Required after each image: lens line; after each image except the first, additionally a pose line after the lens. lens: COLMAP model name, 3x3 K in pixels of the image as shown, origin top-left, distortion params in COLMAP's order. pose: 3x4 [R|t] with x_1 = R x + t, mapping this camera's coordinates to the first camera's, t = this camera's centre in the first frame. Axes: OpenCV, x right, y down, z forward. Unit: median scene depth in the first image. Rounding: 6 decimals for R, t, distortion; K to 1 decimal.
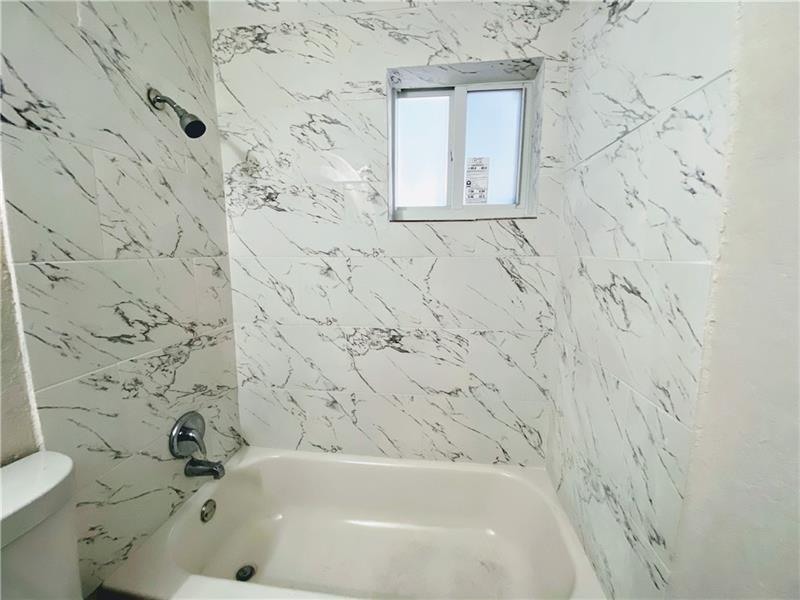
lens RADIAL K [[319.0, 0, 402.1], [0, 319.0, 299.6], [0, 0, 1]] dist [0.019917, -0.019766]
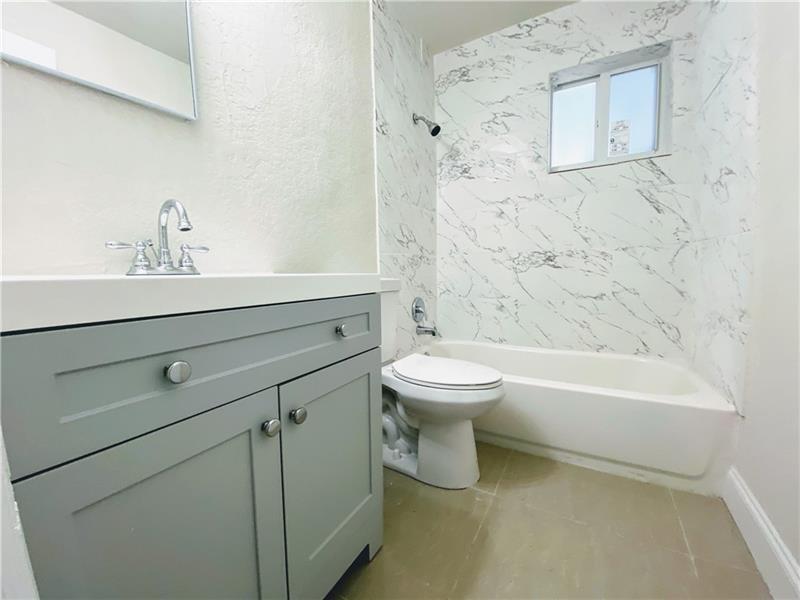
lens RADIAL K [[319.0, 0, 402.1], [0, 319.0, 299.6], [0, 0, 1]] dist [0.019917, -0.019766]
pose [[0.926399, 0.013741, -0.376293, -0.097192], [-0.031434, 0.998668, -0.040920, 0.398482], [0.375230, 0.049737, 0.925597, -0.560925]]
